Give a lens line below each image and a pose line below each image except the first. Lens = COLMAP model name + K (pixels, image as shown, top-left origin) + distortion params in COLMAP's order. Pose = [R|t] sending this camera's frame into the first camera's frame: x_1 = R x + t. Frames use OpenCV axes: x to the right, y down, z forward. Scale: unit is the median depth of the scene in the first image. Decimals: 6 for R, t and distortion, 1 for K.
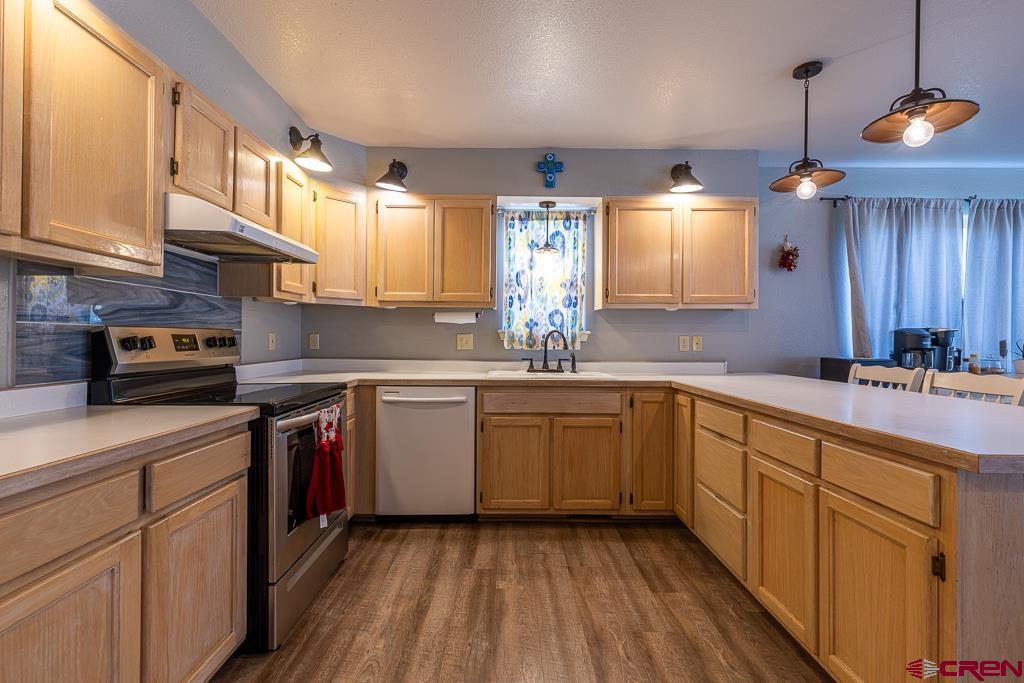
lens RADIAL K [[460.9, 0, 517.3], [0, 460.9, 337.7], [0, 0, 1]] dist [0.007012, 0.000070]
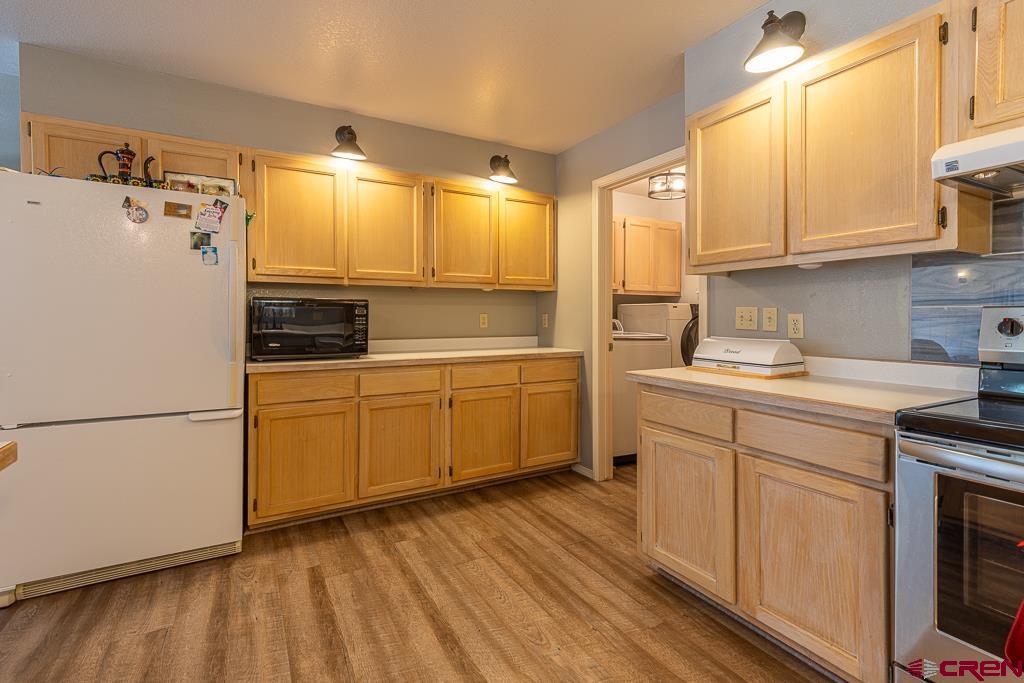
lens RADIAL K [[465.9, 0, 518.8], [0, 465.9, 318.9], [0, 0, 1]] dist [0.004299, -0.000101]
pose [[-0.870330, -0.008455, -0.492396, 0.183658], [-0.008370, 0.999962, -0.002377, 0.003290], [0.492397, 0.002052, -0.870368, 0.712722]]
